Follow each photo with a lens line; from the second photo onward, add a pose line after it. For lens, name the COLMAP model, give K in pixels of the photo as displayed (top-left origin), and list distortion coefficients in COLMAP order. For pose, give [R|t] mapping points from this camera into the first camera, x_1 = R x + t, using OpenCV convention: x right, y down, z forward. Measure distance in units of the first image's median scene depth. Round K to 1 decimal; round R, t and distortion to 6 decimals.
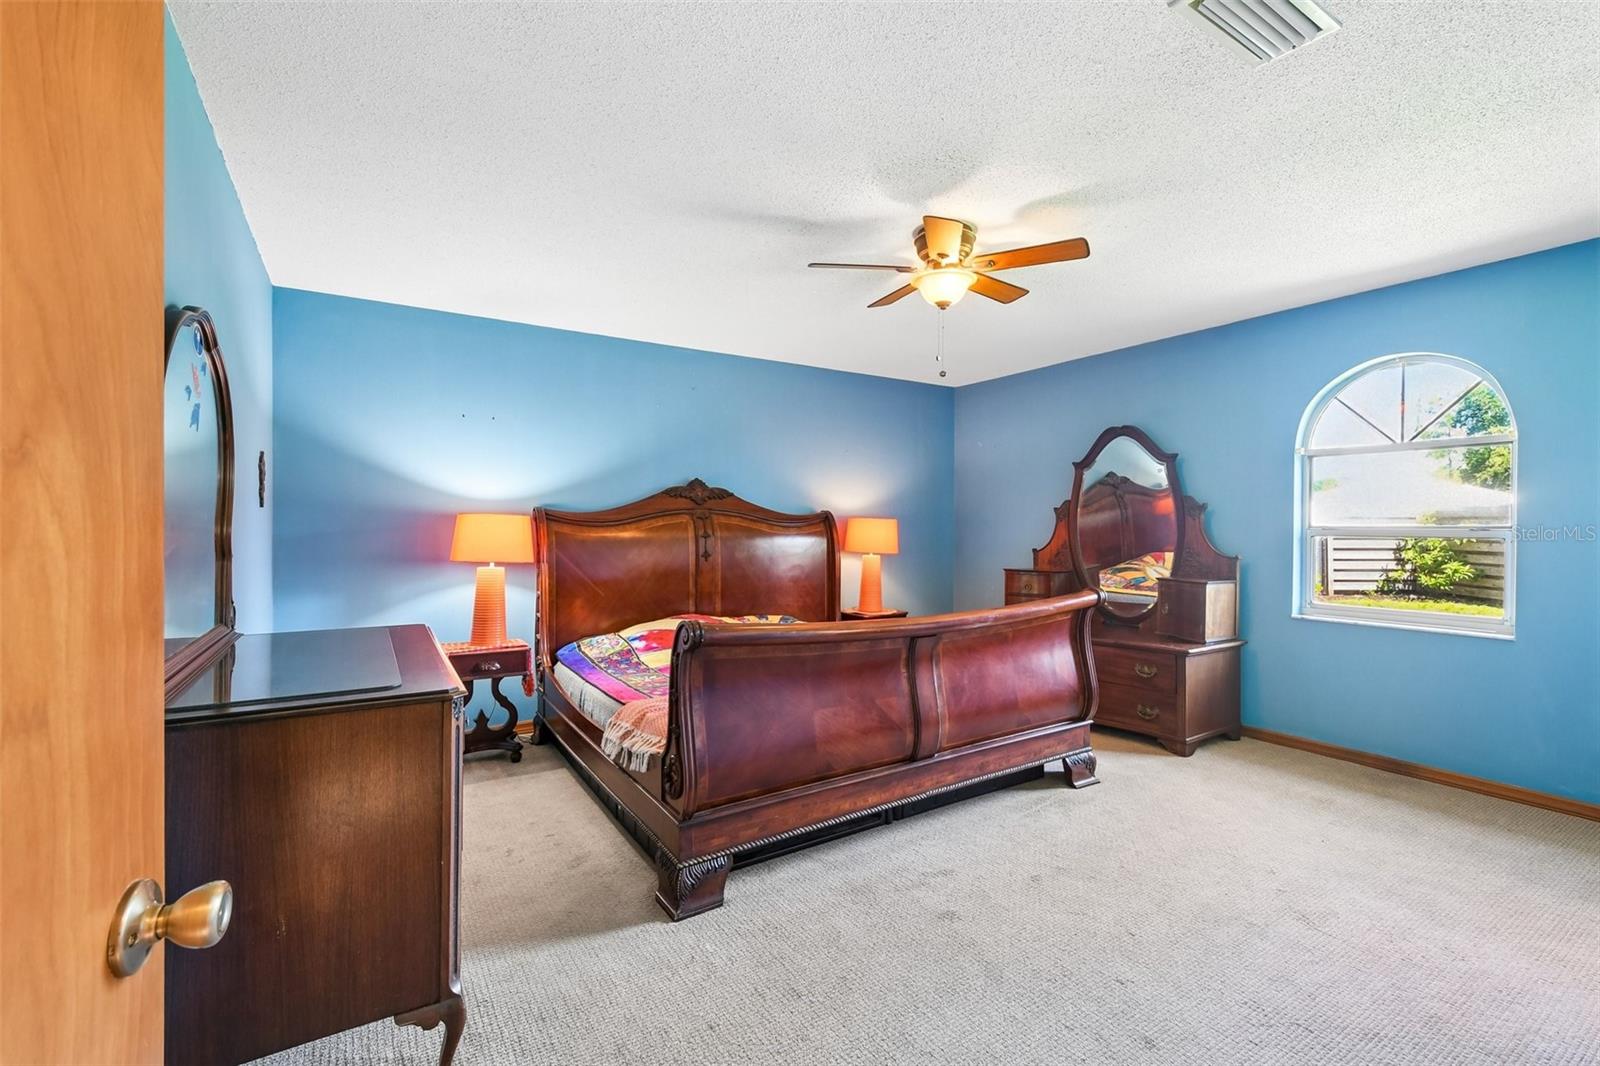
lens RADIAL K [[705.7, 0, 809.0], [0, 705.7, 526.6], [0, 0, 1]] dist [0.001130, -0.000064]
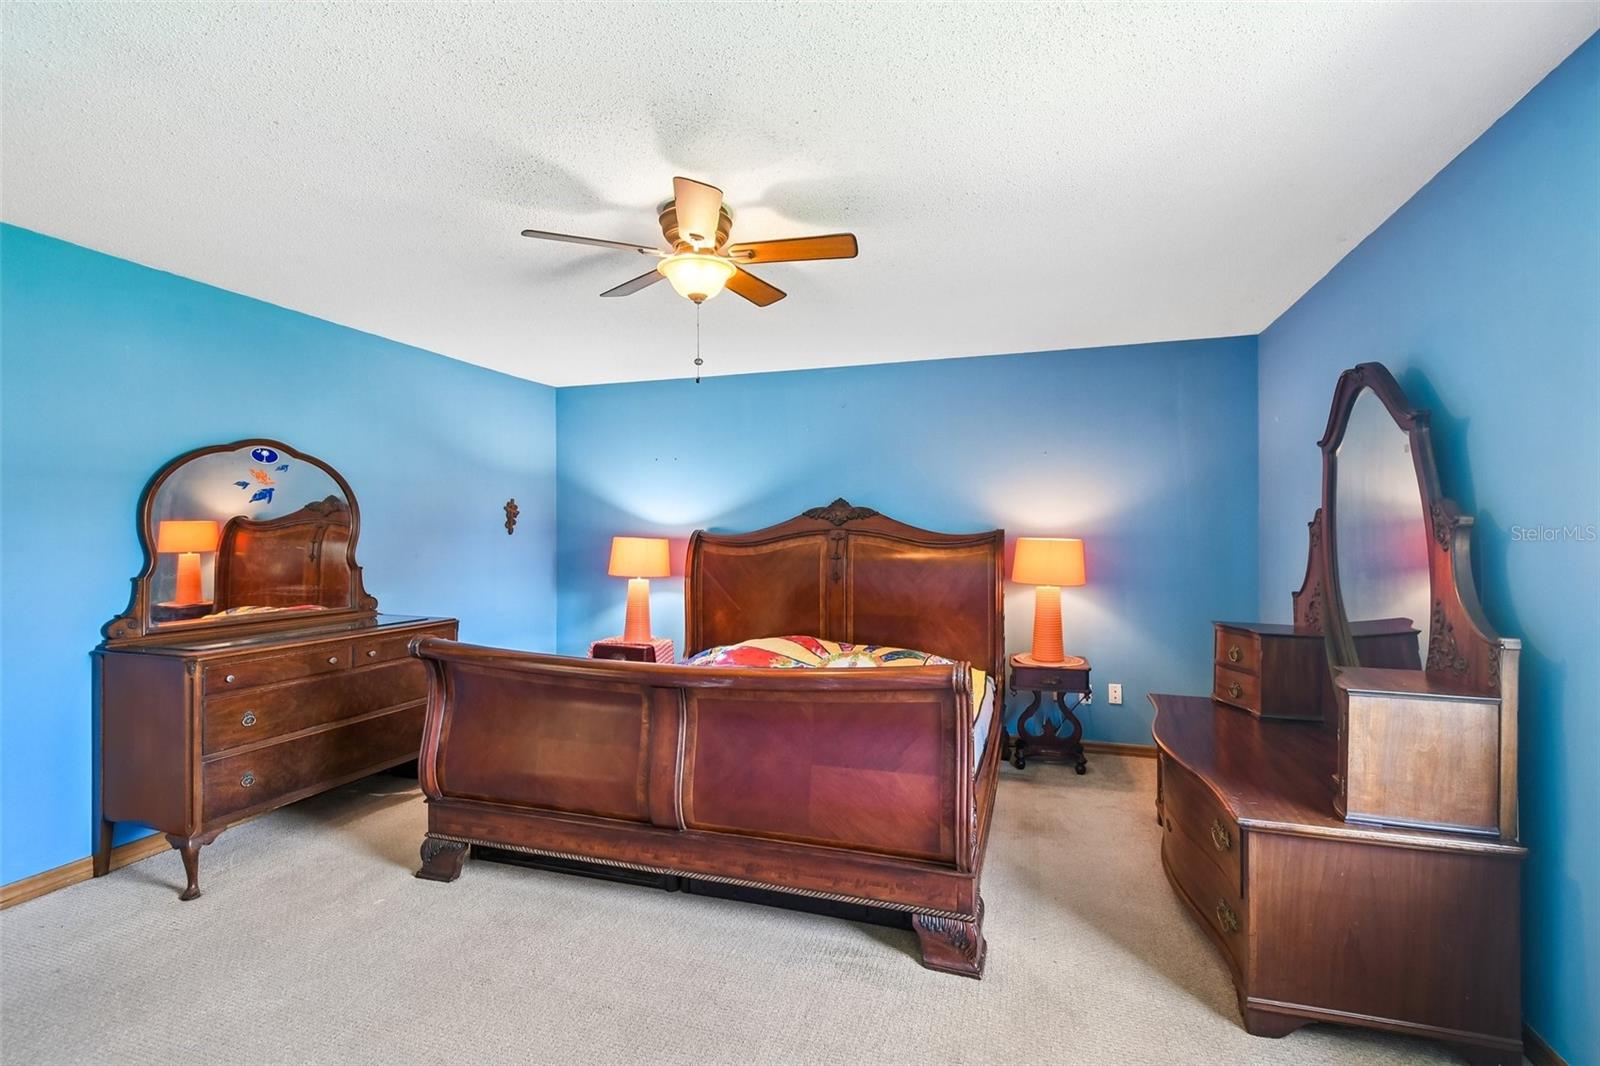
lens RADIAL K [[691.4, 0, 805.3], [0, 691.4, 539.6], [0, 0, 1]] dist [-0.000998, -0.000146]
pose [[0.636730, -0.001477, -0.771086, 0.625862], [0.000088, 0.999998, -0.001843, -0.010953], [0.771087, 0.001105, 0.636729, 0.412515]]
